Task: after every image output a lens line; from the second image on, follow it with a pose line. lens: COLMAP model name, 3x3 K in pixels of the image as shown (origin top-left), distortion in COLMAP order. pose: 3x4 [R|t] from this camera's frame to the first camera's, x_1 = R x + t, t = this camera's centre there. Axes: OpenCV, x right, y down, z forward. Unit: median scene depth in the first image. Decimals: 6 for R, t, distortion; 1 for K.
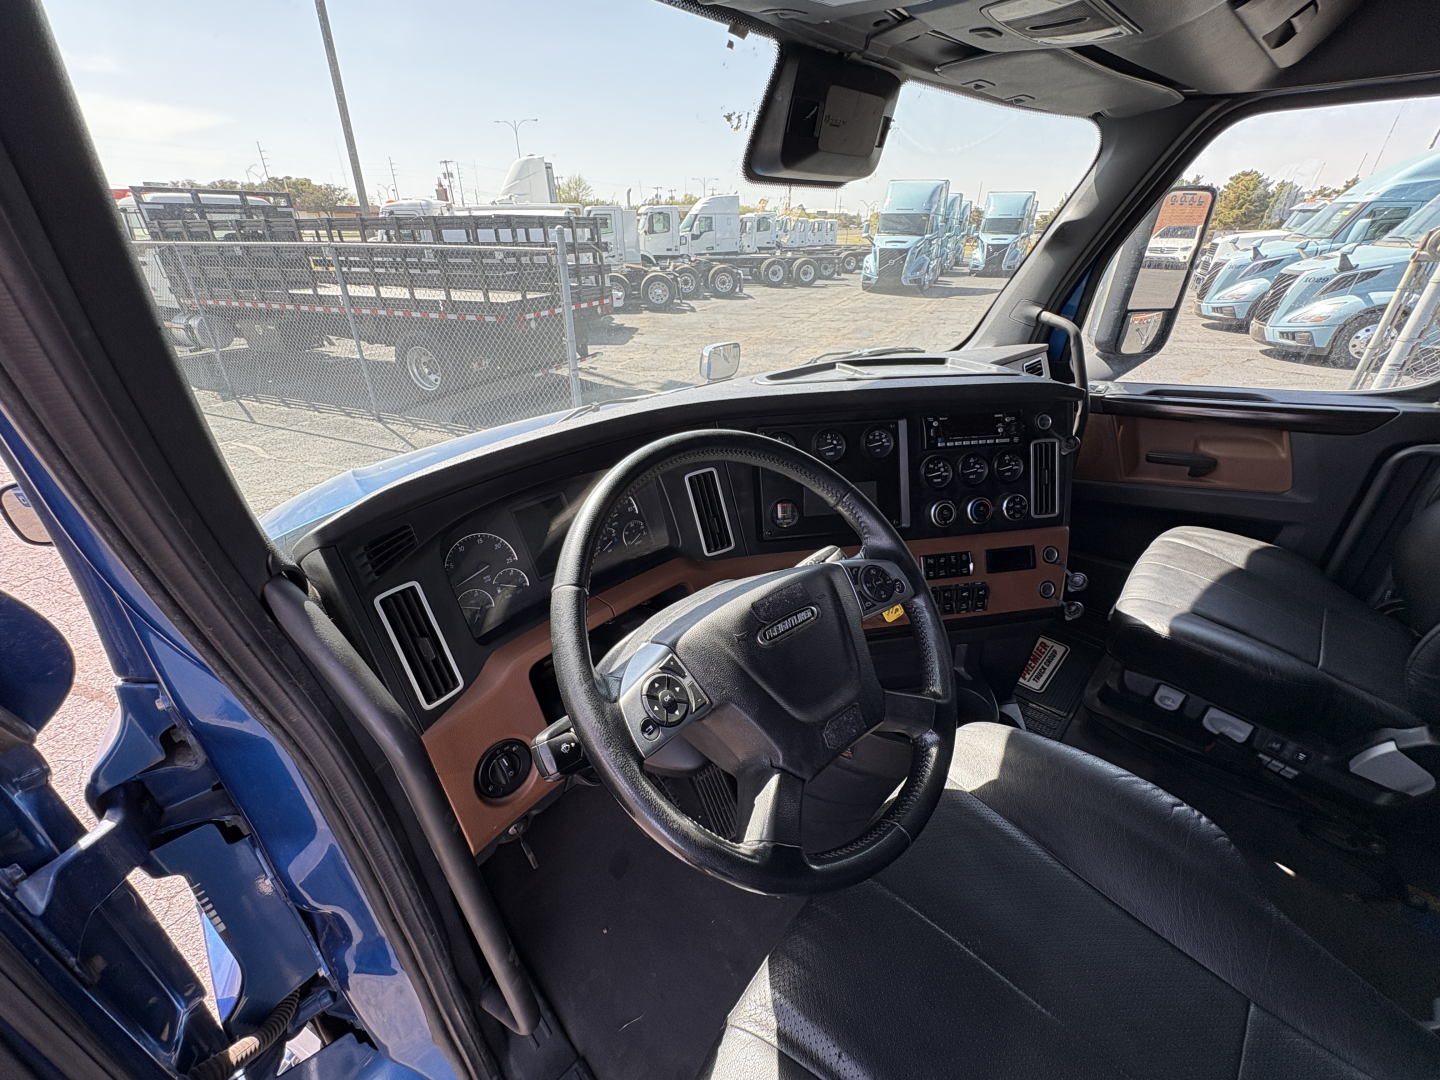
lens RADIAL K [[576.5, 0, 719.3], [0, 576.5, 544.7], [0, 0, 1]] dist [0.000588, -0.000715]
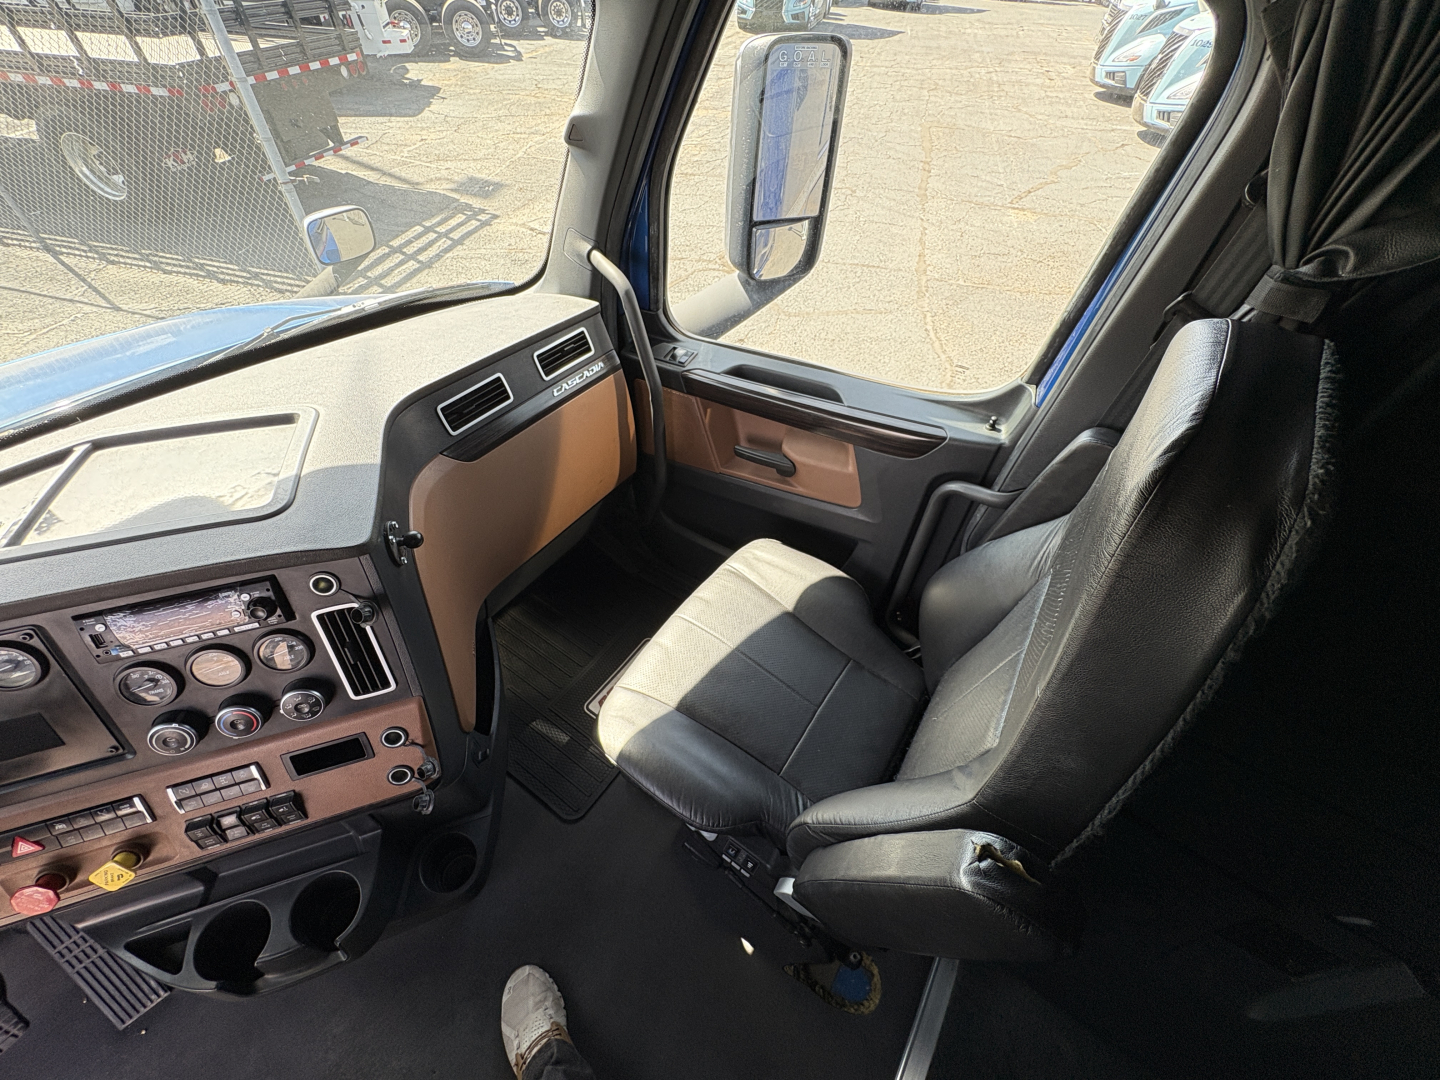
lens RADIAL K [[574.6, 0, 720.0], [0, 574.6, 540.0], [0, 0, 1]] dist [0.001924, 0.000142]
pose [[0.986506, -0.089616, 0.137020, 0.521163], [0.041011, 0.945475, 0.323103, -0.257117], [-0.158504, -0.313124, 0.936392, 0.176606]]
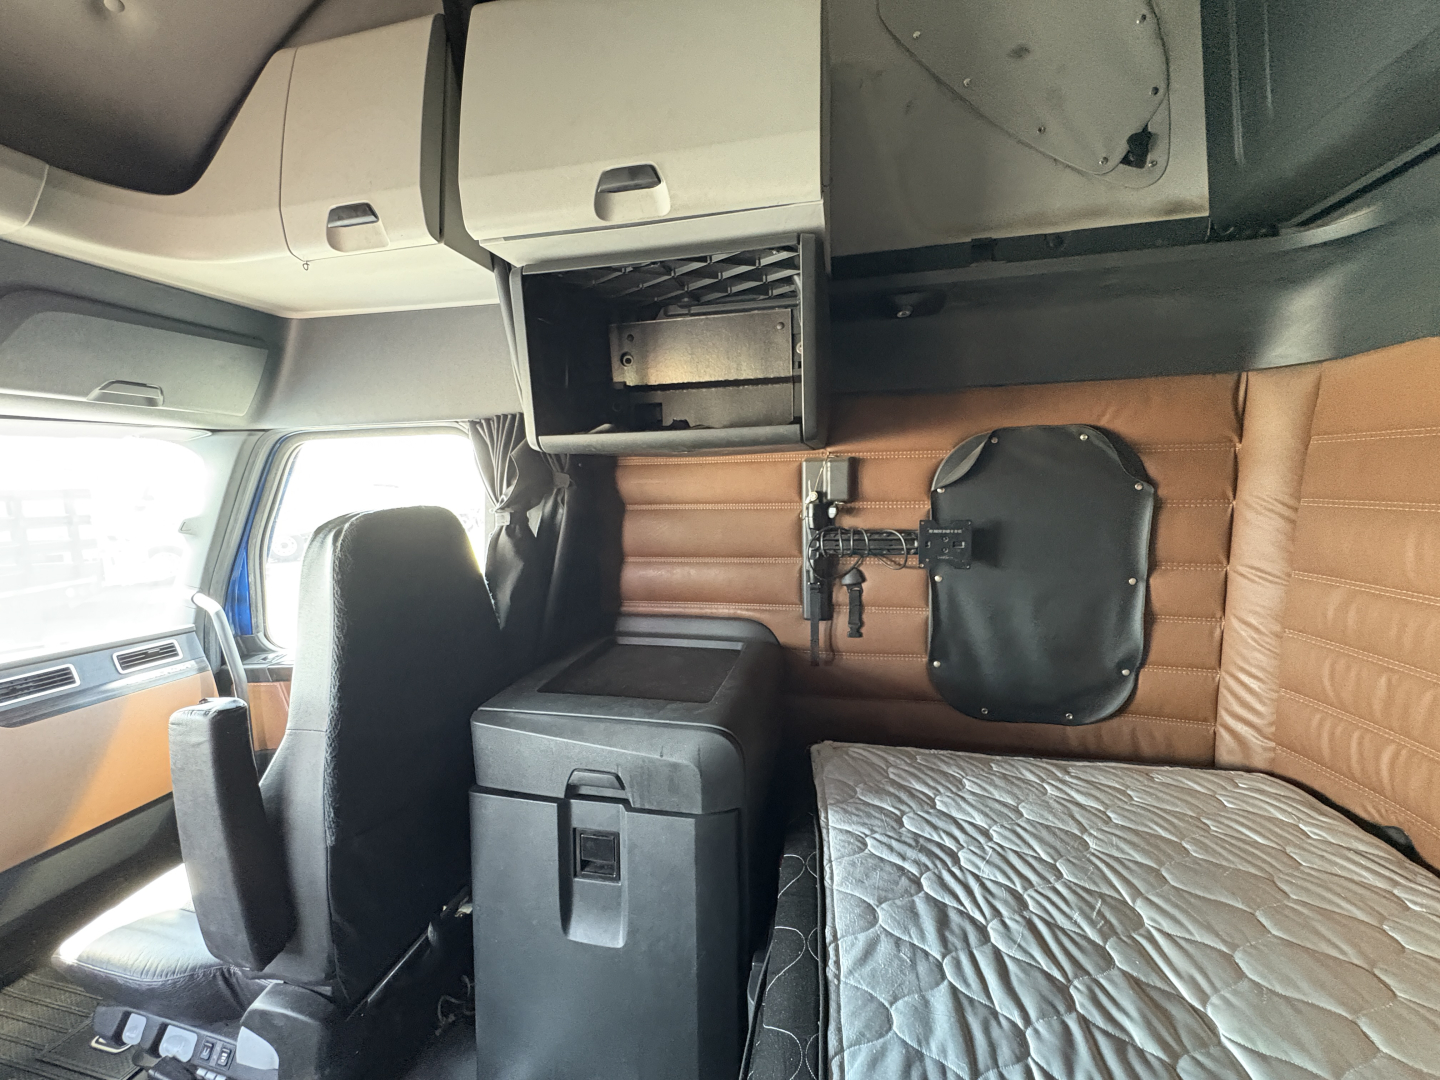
lens RADIAL K [[574.6, 0, 720.0], [0, 574.6, 540.0], [0, 0, 1]] dist [0.001924, 0.000142]
pose [[0.861152, -0.066785, 0.503942, 0.759217], [0.257606, 0.911951, -0.319349, 0.067255], [-0.438243, 0.404827, 0.802533, -0.246439]]
